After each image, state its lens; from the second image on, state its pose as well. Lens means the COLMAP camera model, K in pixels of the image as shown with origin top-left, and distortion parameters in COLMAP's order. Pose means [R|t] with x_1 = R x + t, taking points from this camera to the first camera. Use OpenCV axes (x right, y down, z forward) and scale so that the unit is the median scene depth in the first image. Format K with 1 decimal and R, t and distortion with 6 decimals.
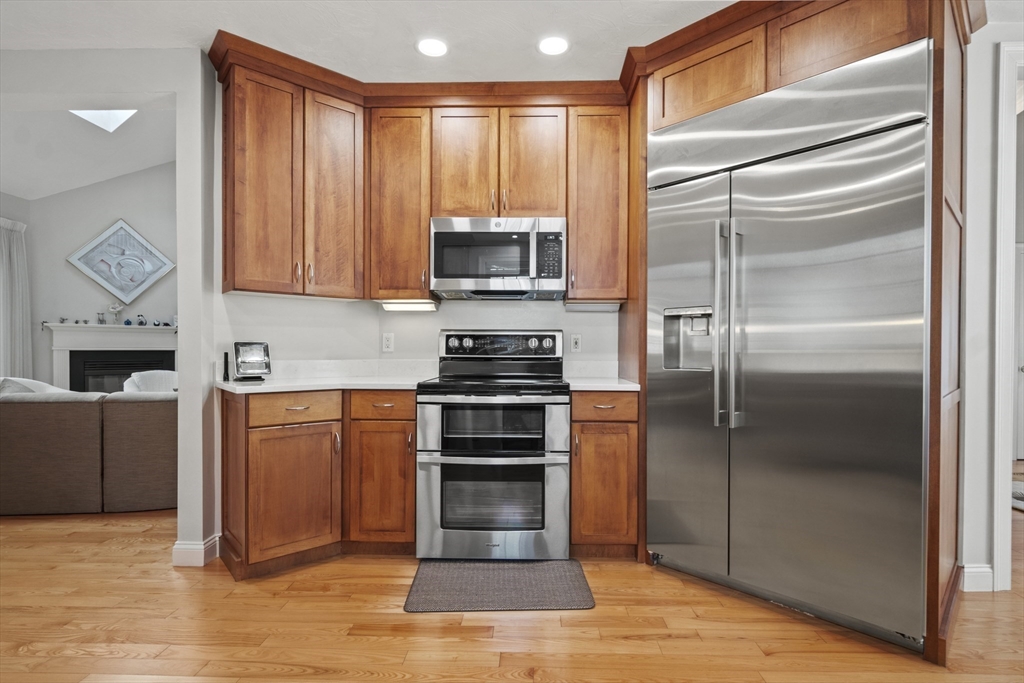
lens RADIAL K [[496.0, 0, 516.9], [0, 496.0, 353.9], [0, 0, 1]] dist [-0.000339, -0.001858]
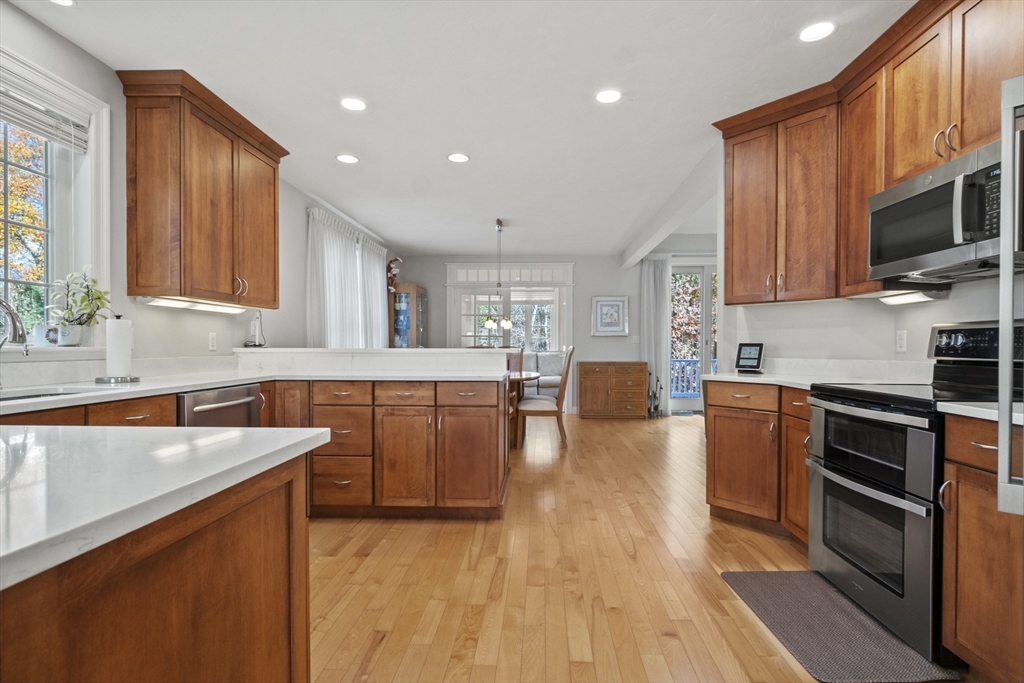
lens RADIAL K [[496.0, 0, 518.2], [0, 496.0, 348.3], [0, 0, 1]] dist [-0.000339, -0.001858]
pose [[-0.019707, 0.001381, -0.999805, 0.773761], [-0.011579, 0.999932, 0.001610, -0.005735], [0.999739, 0.011608, -0.019689, 0.442673]]
